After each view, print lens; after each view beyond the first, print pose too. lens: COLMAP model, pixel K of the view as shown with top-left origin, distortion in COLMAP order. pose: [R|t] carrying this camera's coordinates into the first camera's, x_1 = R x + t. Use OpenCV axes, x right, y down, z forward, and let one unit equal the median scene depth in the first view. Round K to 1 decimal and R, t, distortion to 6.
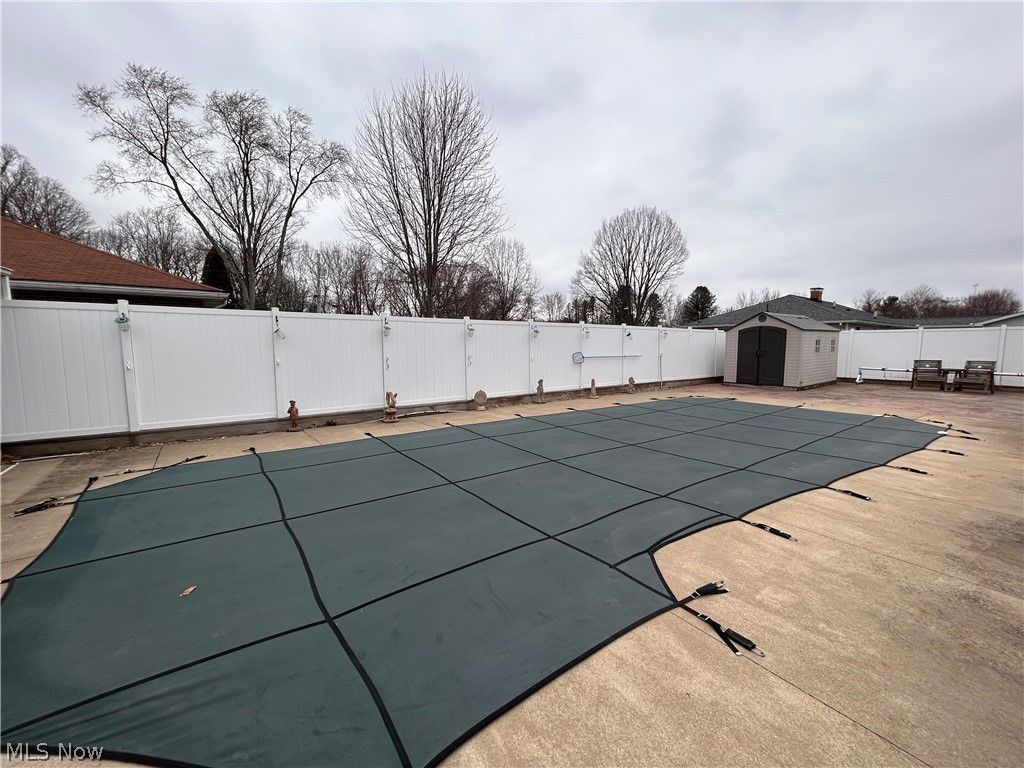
lens RADIAL K [[410.6, 0, 509.8], [0, 410.6, 383.0], [0, 0, 1]] dist [0.005627, 0.000224]
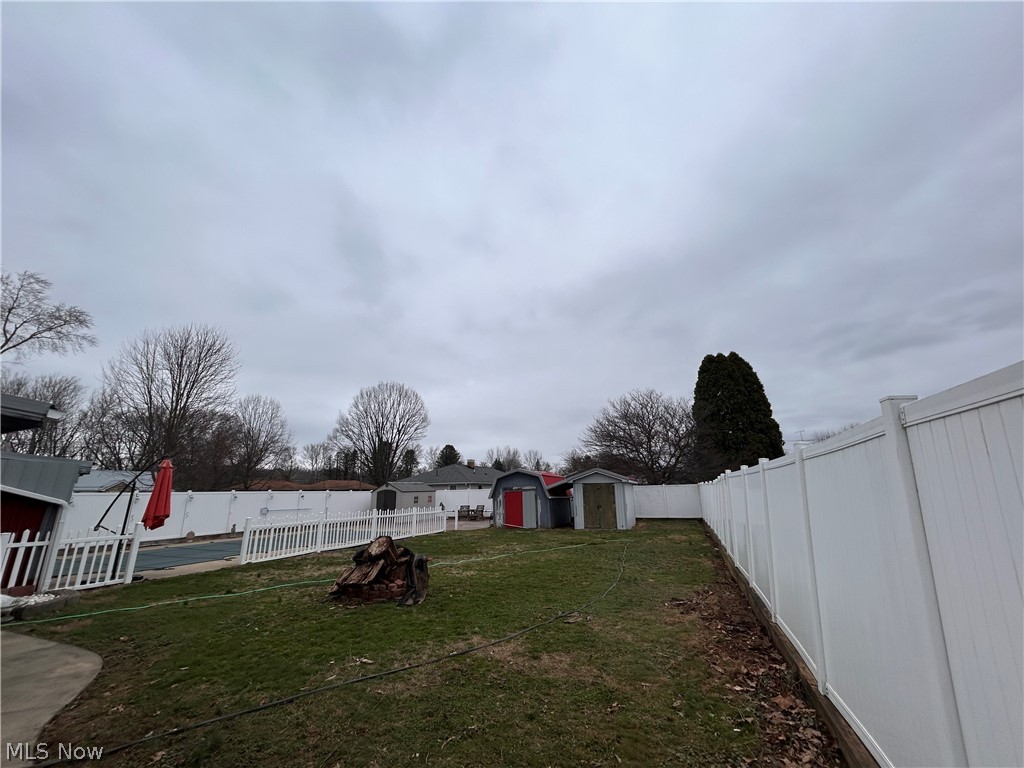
lens RADIAL K [[410.6, 0, 509.8], [0, 410.6, 383.0], [0, 0, 1]] dist [0.005627, 0.000224]
pose [[0.866846, 0.113561, 0.485471, 0.024297], [0.064026, 0.940298, -0.334277, 0.012720], [-0.494448, 0.320850, 0.807822, -0.178315]]
